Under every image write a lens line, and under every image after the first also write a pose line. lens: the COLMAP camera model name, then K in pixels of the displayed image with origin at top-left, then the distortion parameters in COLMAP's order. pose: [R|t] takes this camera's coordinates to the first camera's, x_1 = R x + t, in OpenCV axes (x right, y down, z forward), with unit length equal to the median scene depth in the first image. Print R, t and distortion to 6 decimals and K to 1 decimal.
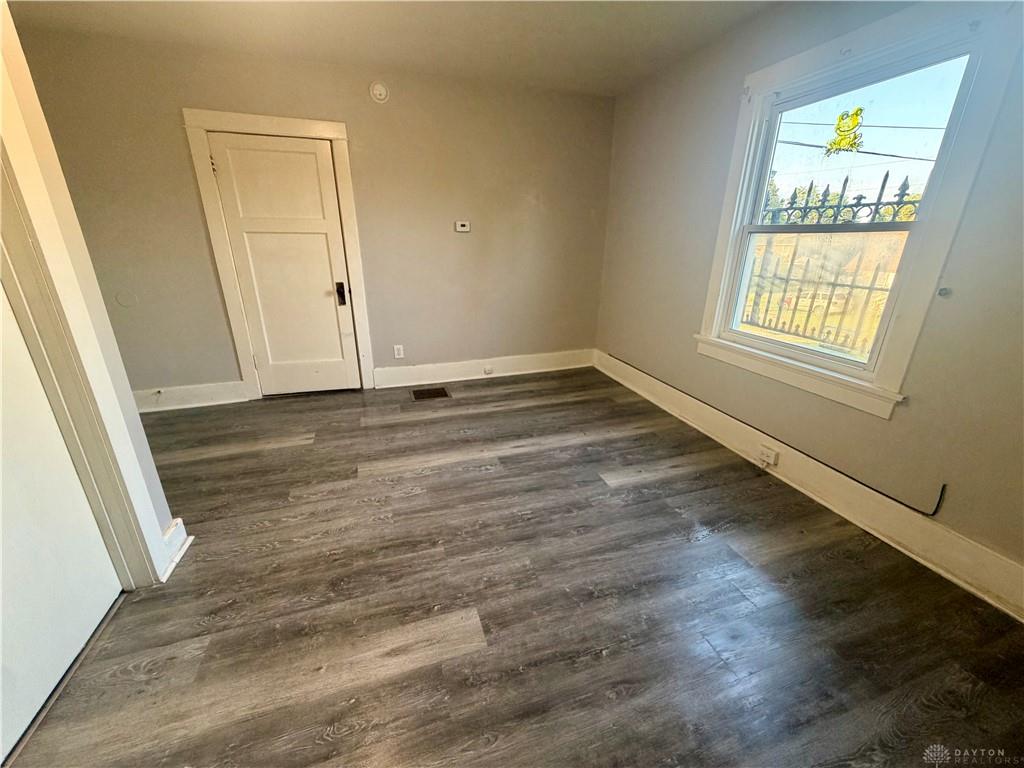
lens RADIAL K [[406.0, 0, 509.7], [0, 406.0, 382.0], [0, 0, 1]] dist [0.002545, -0.000373]
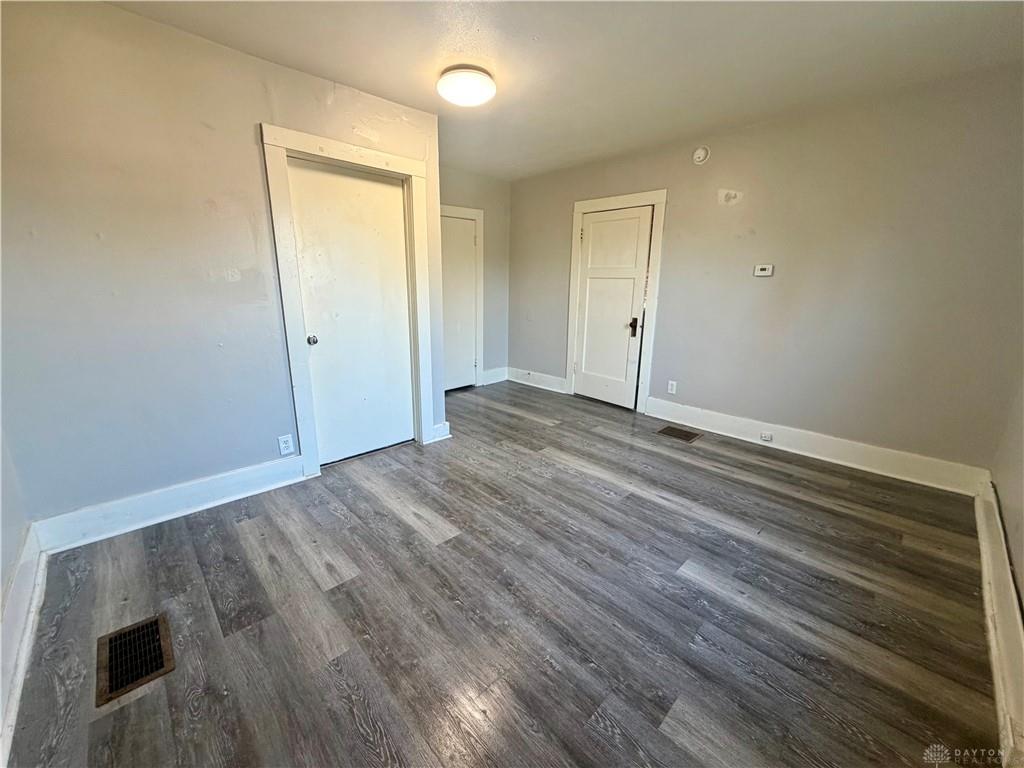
lens RADIAL K [[406.0, 0, 515.4], [0, 406.0, 383.9], [0, 0, 1]] dist [0.002545, -0.000373]
pose [[0.440087, 0.219861, -0.870623, 0.689807], [-0.310349, 0.947055, 0.082285, -0.065801], [0.842619, 0.233984, 0.485020, 0.219235]]
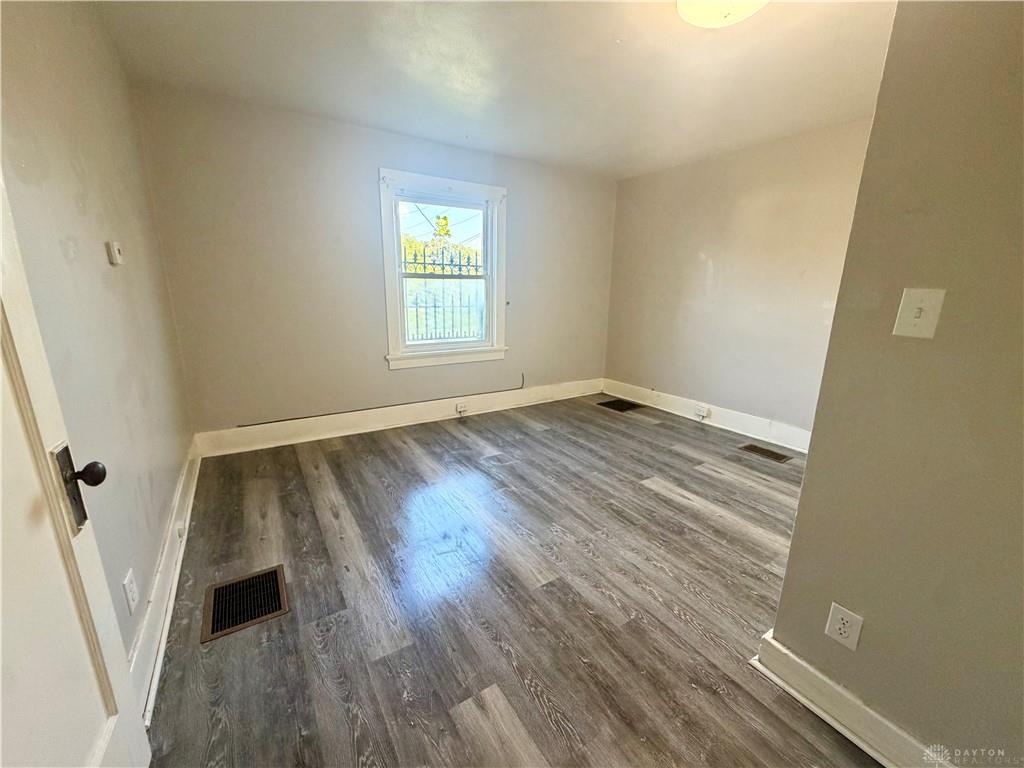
lens RADIAL K [[406.0, 0, 511.6], [0, 406.0, 384.3], [0, 0, 1]] dist [0.002545, -0.000373]
pose [[-0.248063, -0.243690, 0.937593, -0.960104], [0.307505, 0.897982, 0.314752, -0.367772], [-0.918643, 0.366393, -0.147820, 1.016552]]
